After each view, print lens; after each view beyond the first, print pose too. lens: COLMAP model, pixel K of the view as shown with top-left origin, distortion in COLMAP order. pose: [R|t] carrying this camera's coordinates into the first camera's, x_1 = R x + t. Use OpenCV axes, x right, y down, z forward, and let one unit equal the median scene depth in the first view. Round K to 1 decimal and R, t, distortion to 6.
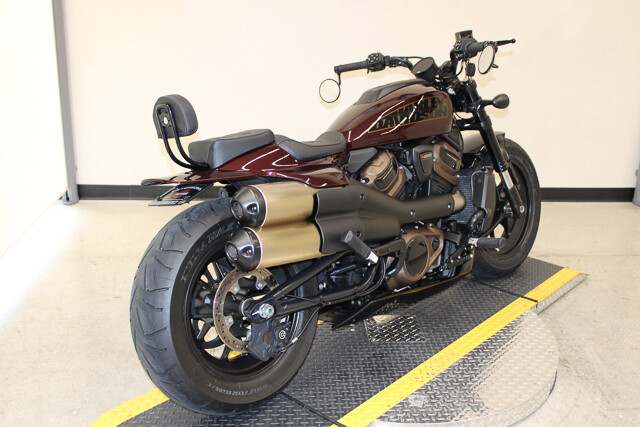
lens RADIAL K [[663.1, 0, 320.0], [0, 663.1, 213.5], [0, 0, 1]] dist [-0.123340, 0.158639]
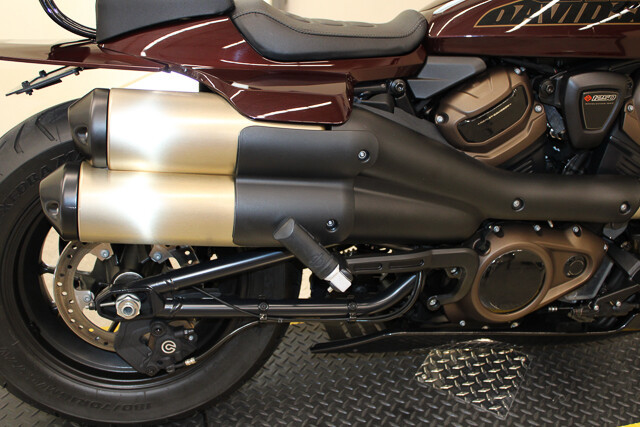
lens RADIAL K [[663.1, 0, 320.0], [0, 663.1, 213.5], [0, 0, 1]] dist [-0.123340, 0.158639]
pose [[0.837622, 0.308567, -0.450750, 0.242285], [-0.202341, 0.941739, 0.268672, -0.098070], [0.507392, -0.133840, 0.851258, 0.493886]]
